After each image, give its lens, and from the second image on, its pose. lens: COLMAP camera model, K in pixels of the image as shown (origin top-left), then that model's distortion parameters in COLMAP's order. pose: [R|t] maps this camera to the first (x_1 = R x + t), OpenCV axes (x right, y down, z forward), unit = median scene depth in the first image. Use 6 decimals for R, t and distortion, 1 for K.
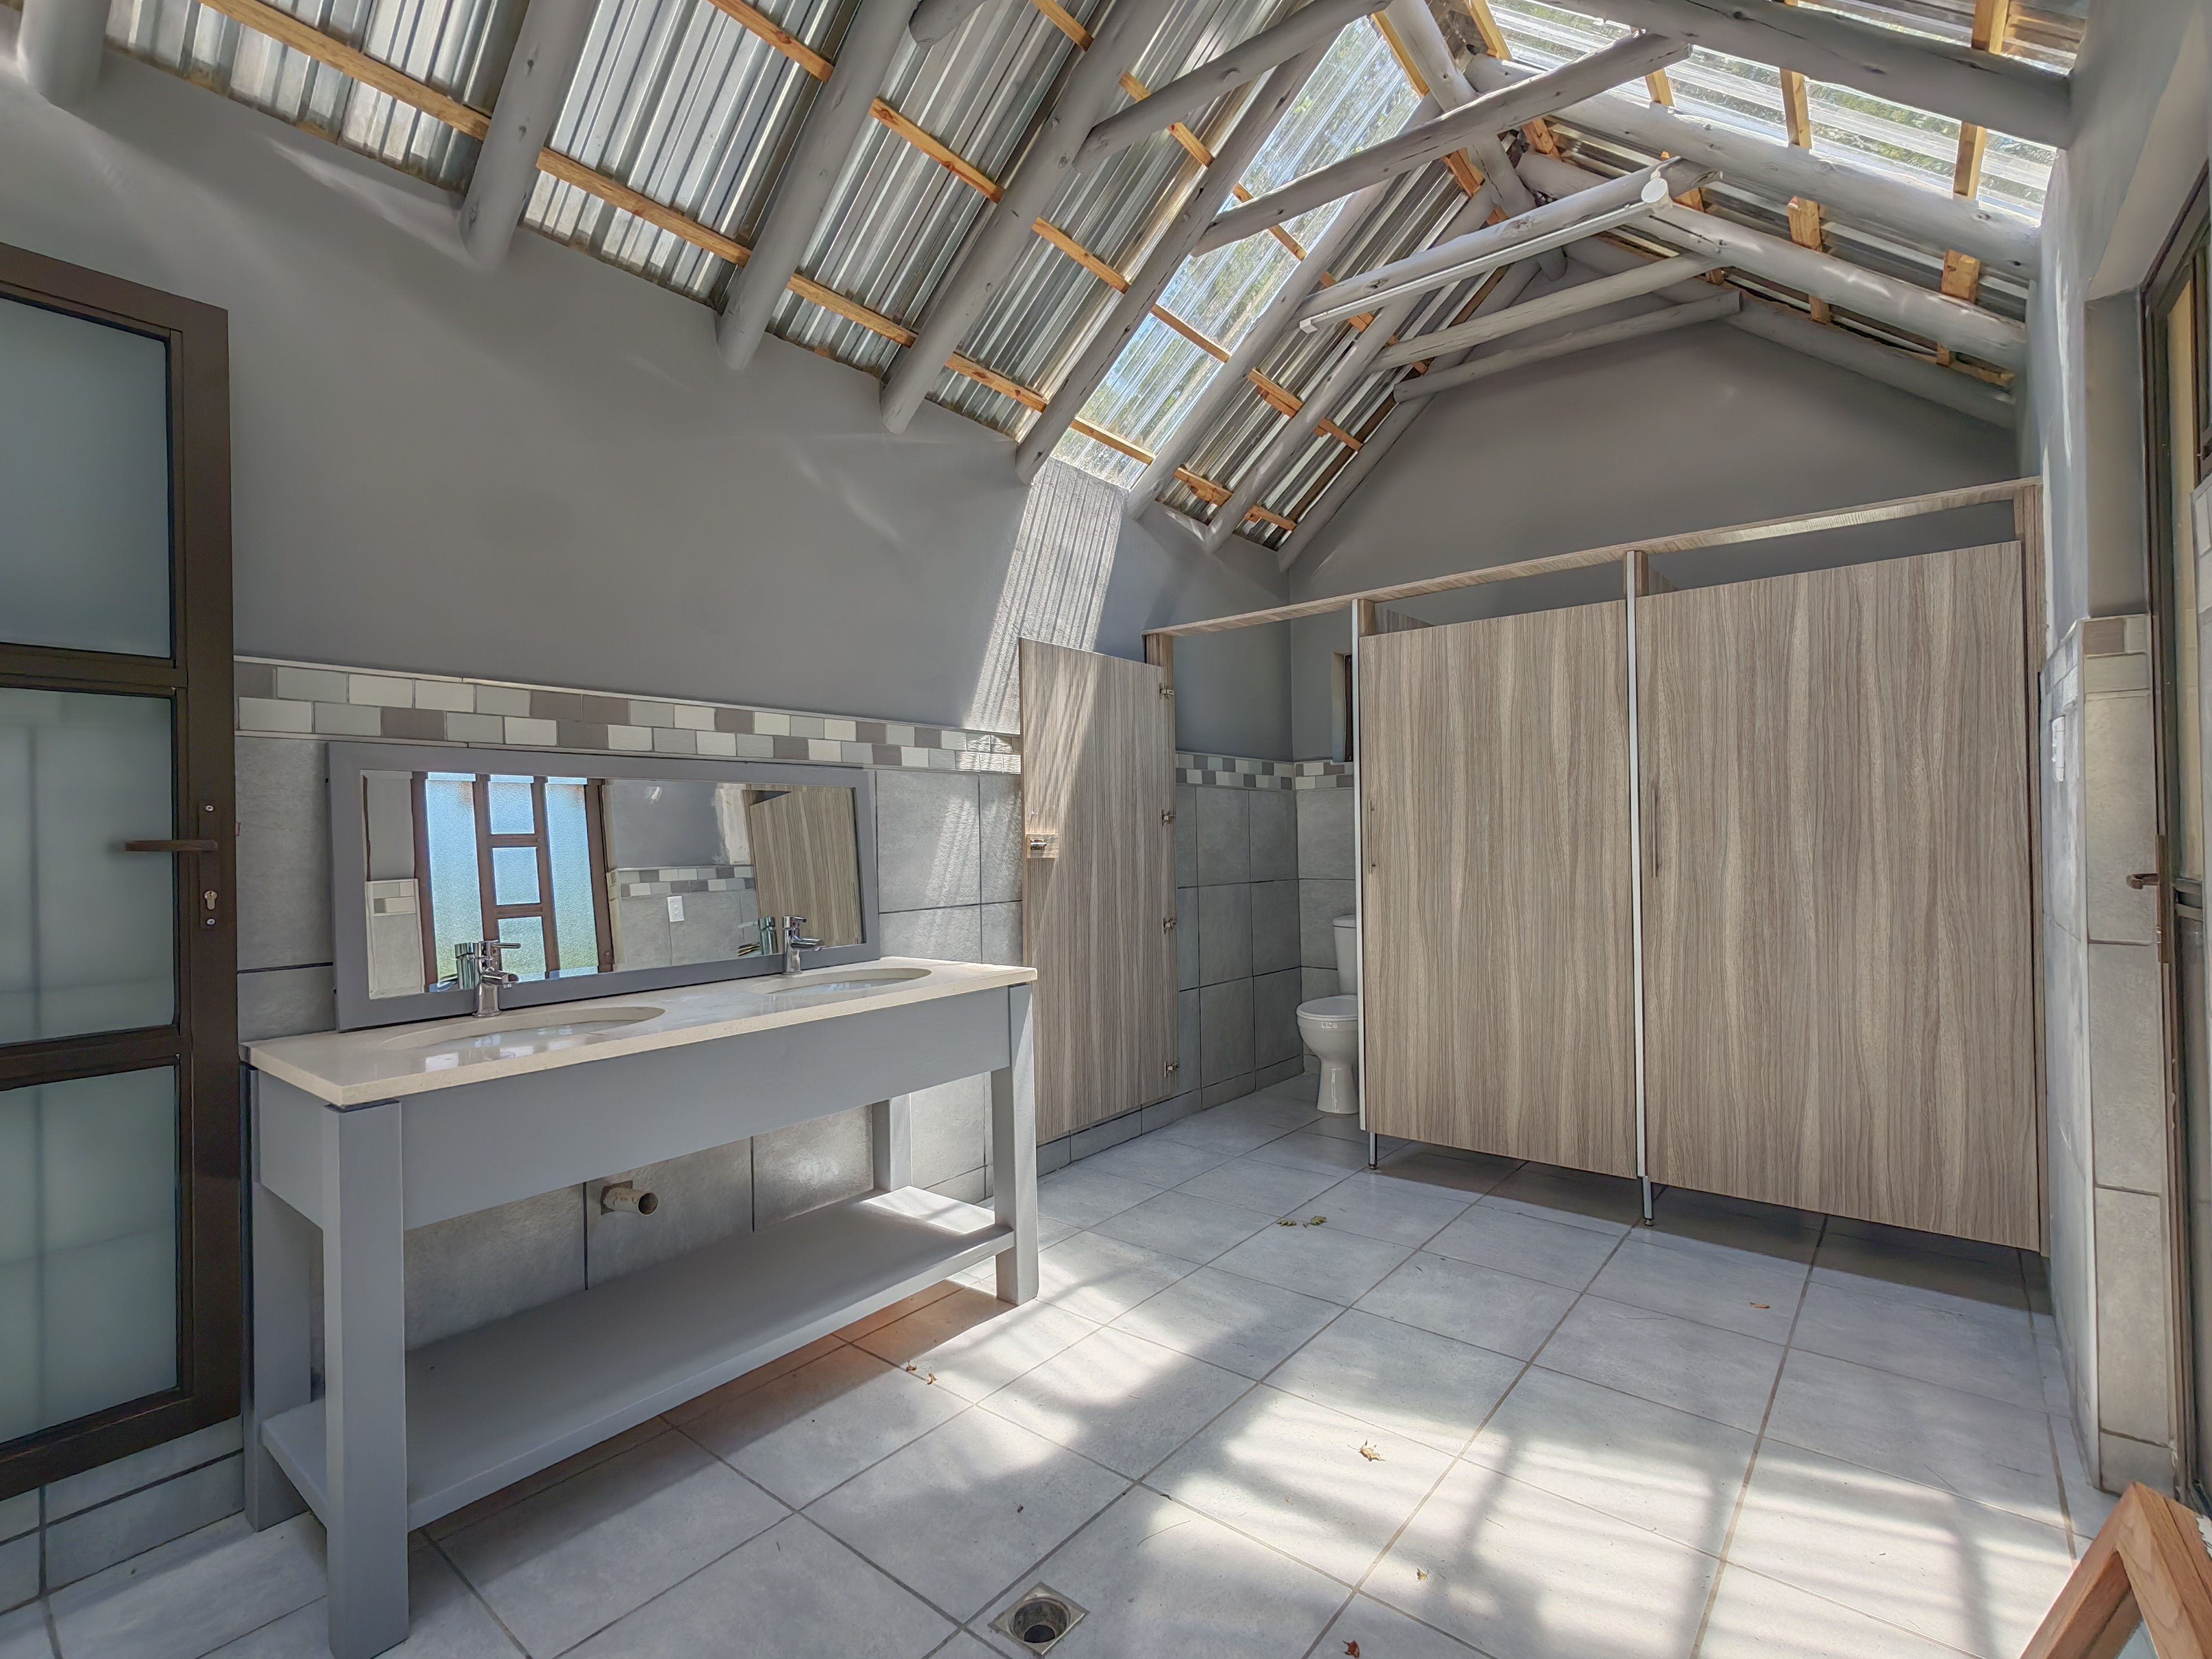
lens RADIAL K [[1021.6, 0, 1105.6], [0, 1021.6, 832.5], [0, 0, 1]] dist [0.000710, 0.003226]
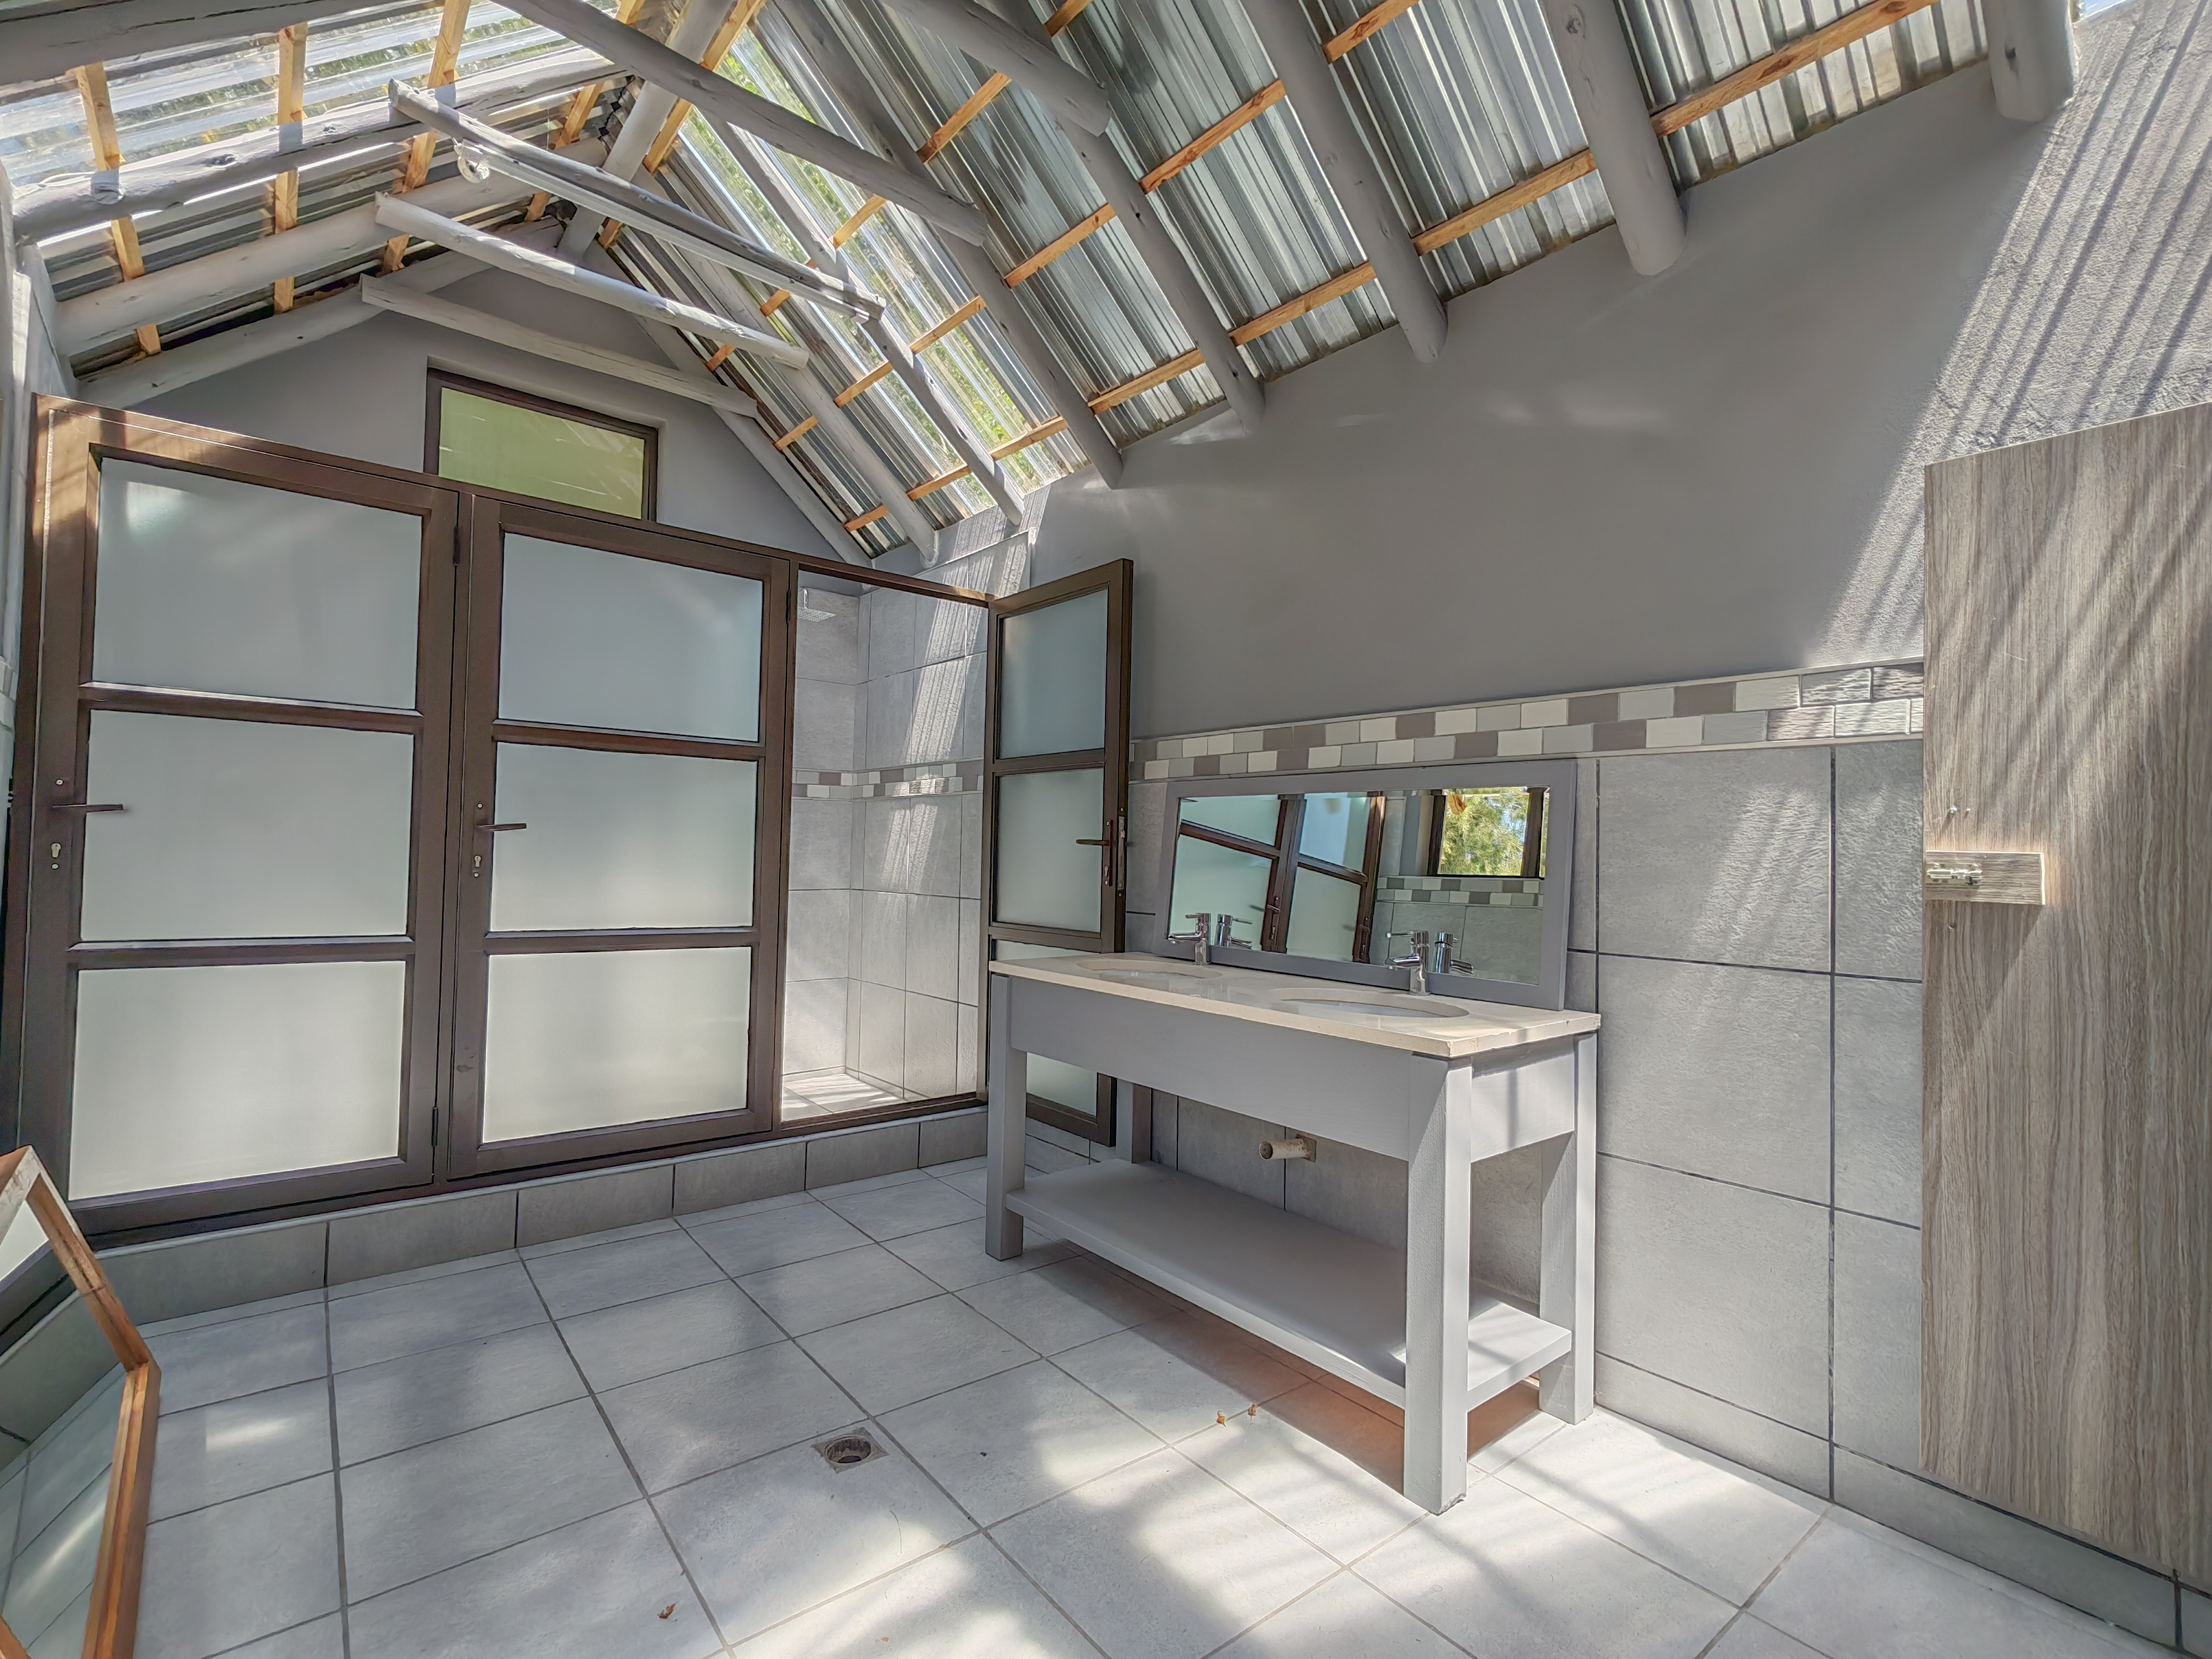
lens RADIAL K [[1021.6, 0, 1105.4], [0, 1021.6, 834.5], [0, 0, 1]] dist [0.000710, 0.003226]
pose [[-0.213198, -0.000229, -0.977009, 0.646850], [-0.010352, 0.999944, 0.002024, -0.004754], [0.976954, 0.010546, -0.213188, 0.911450]]
